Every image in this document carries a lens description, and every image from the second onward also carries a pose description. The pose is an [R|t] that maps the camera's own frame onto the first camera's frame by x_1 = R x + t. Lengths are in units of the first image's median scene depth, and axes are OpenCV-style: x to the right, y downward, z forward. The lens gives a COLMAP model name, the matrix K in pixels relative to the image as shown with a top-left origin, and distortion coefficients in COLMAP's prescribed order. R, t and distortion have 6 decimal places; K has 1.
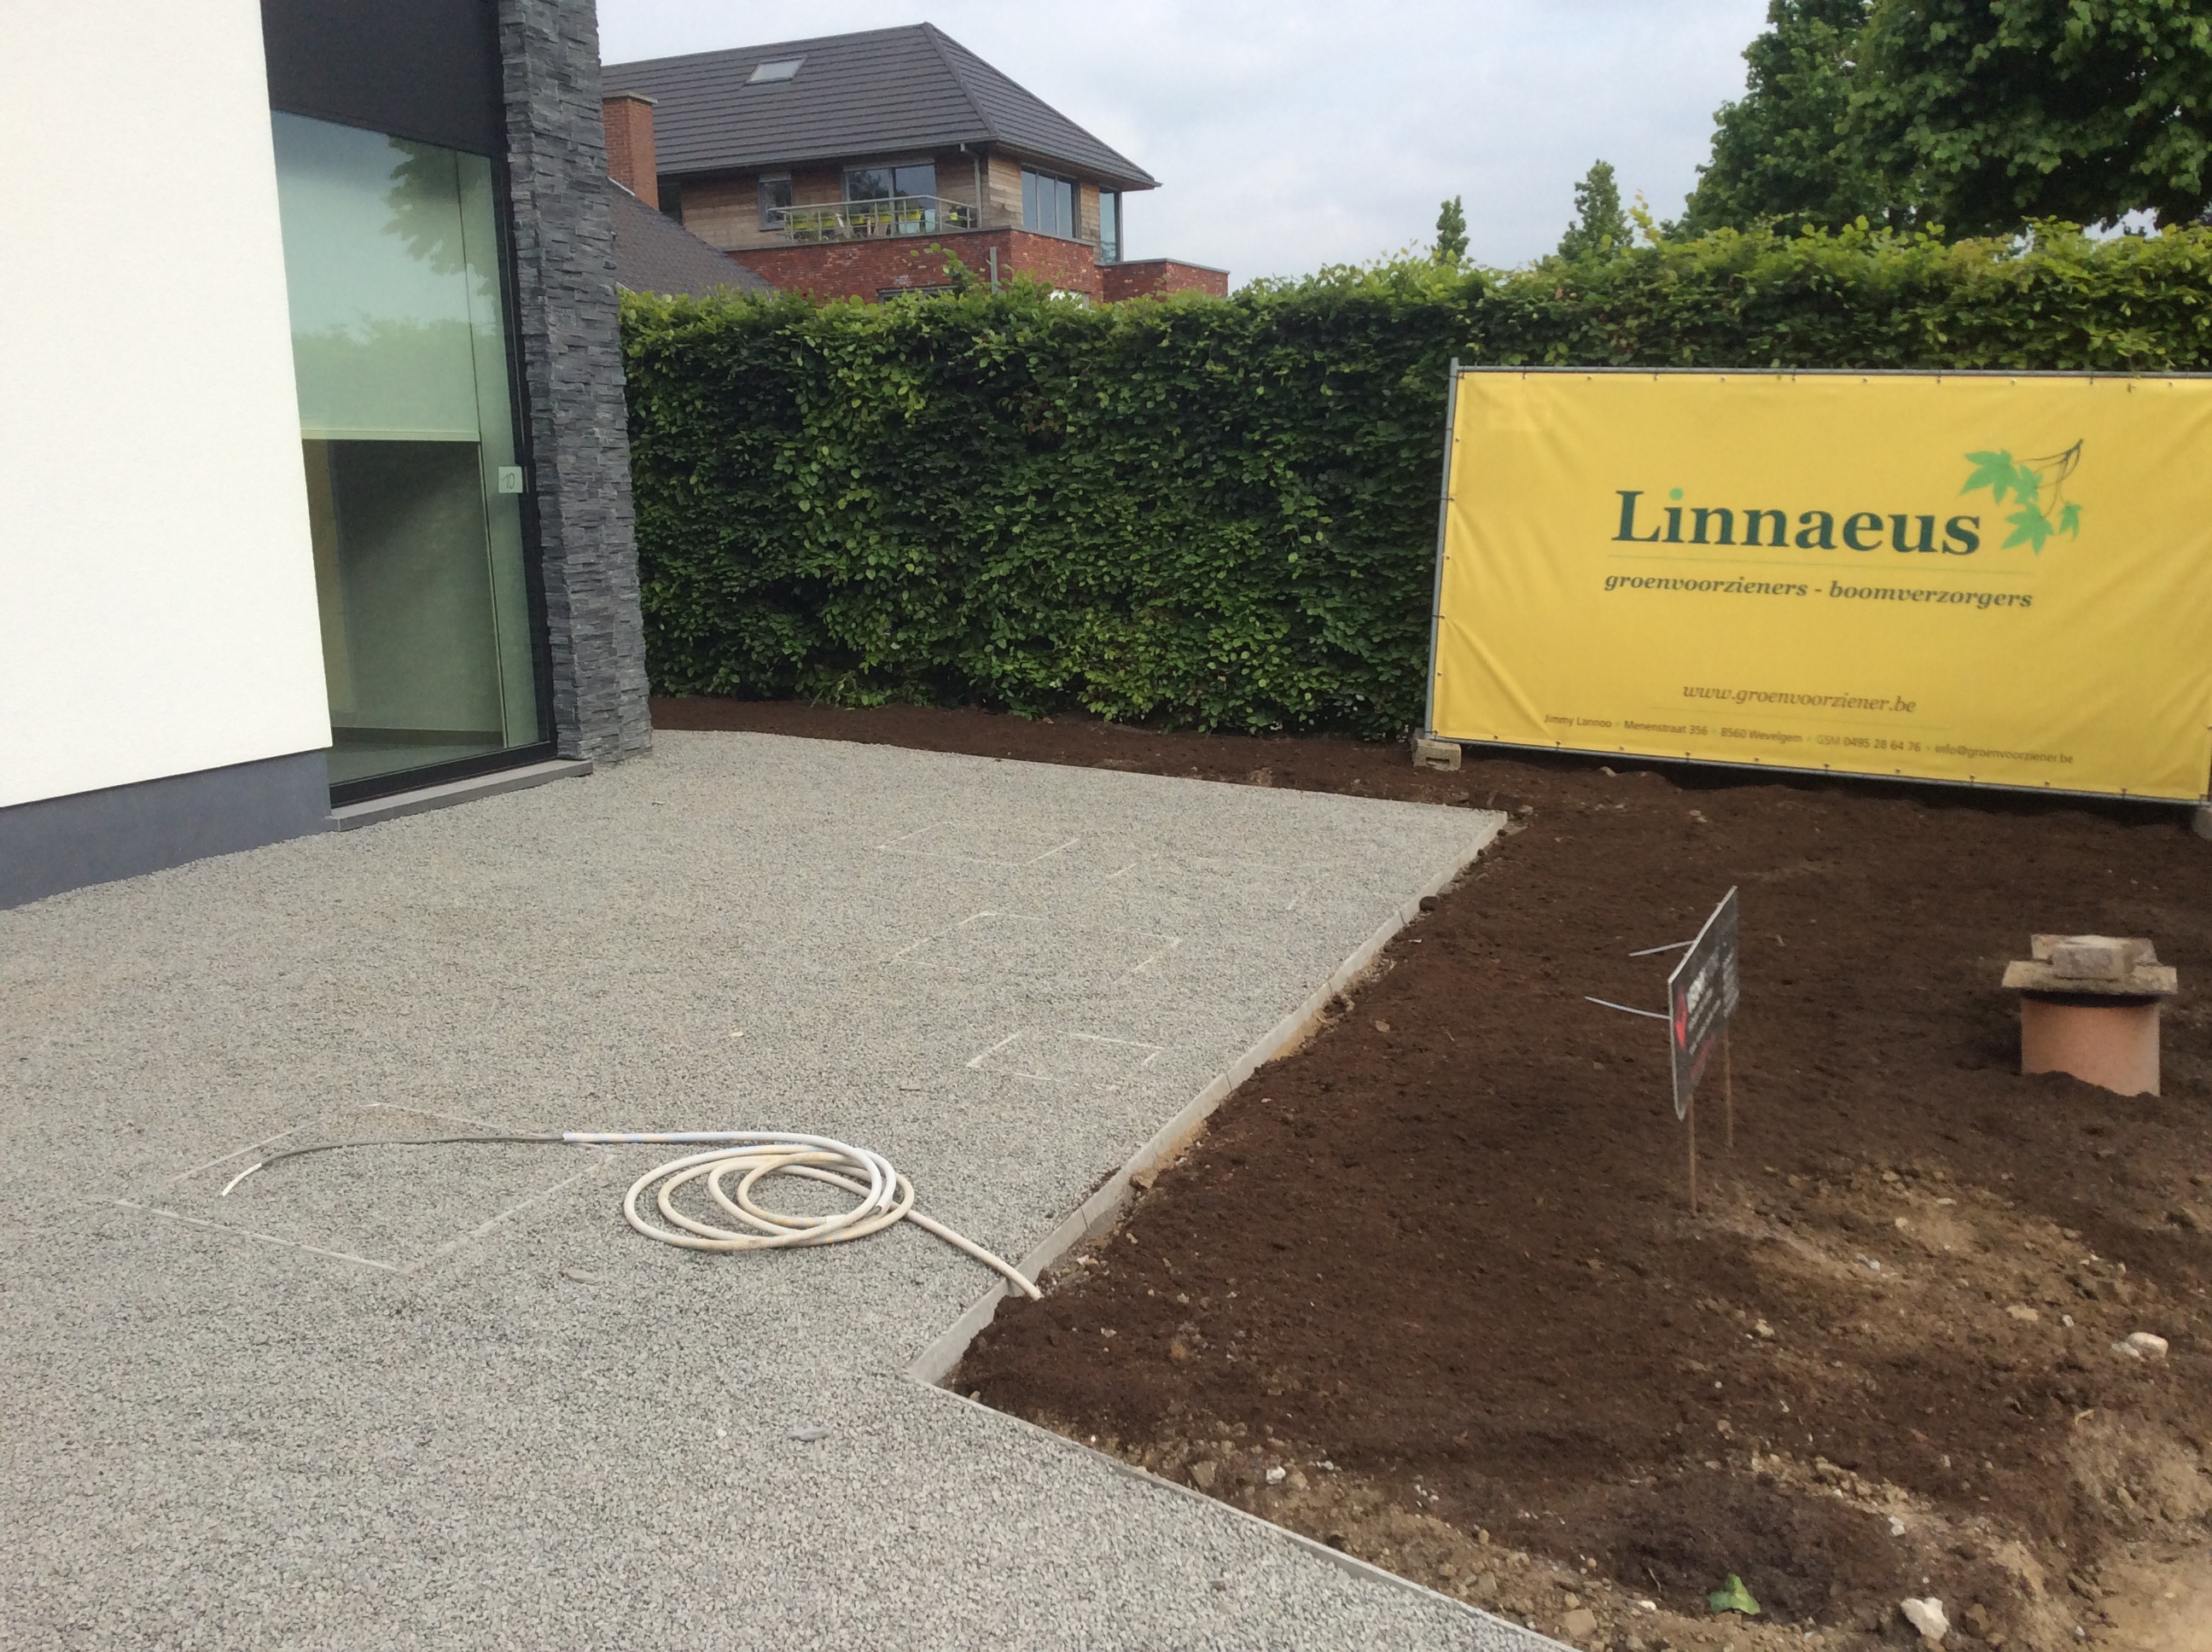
lens RADIAL K [[1999.3, 0, 1123.2], [0, 1999.3, 841.1], [0, 0, 1]] dist [0.173364, -0.372734]
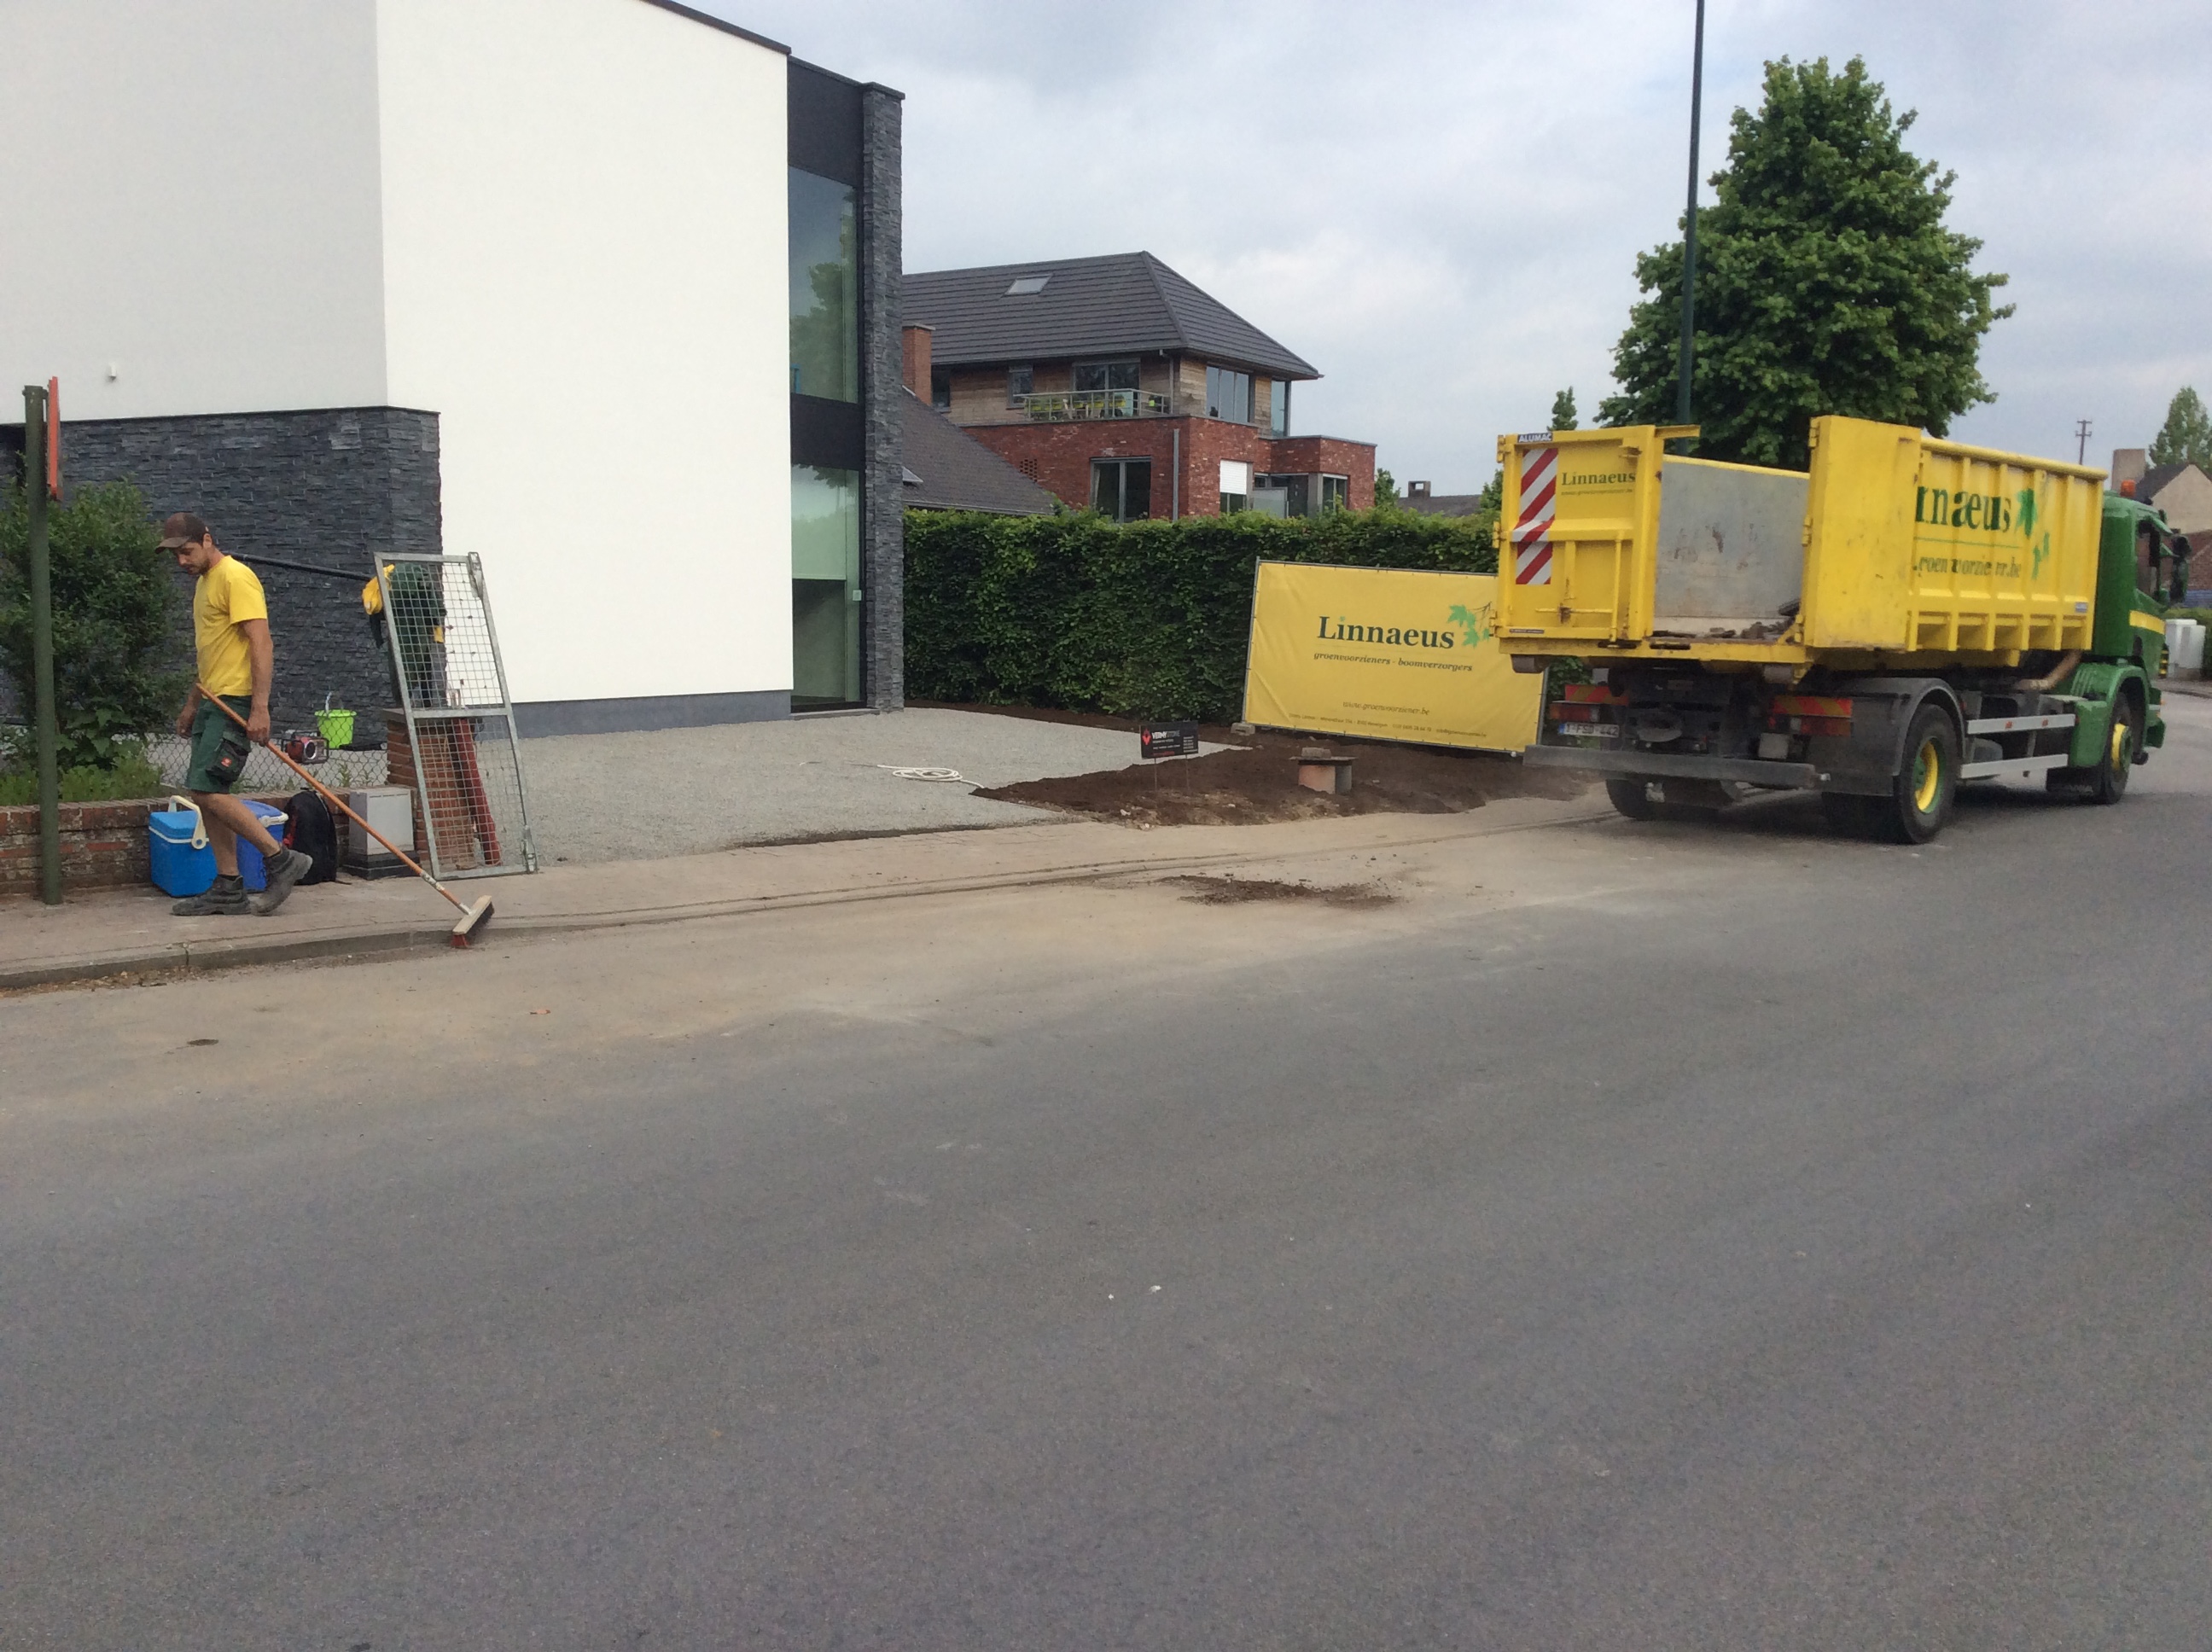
lens RADIAL K [[1991.0, 0, 1088.0], [0, 1991.0, 853.7], [0, 0, 1]] dist [0.117511, 0.002384]
pose [[0.989650, 0.053259, -0.133253, 0.282014], [-0.060200, 0.997002, -0.048610, 0.209810], [0.130264, 0.056128, 0.989889, -1.197061]]
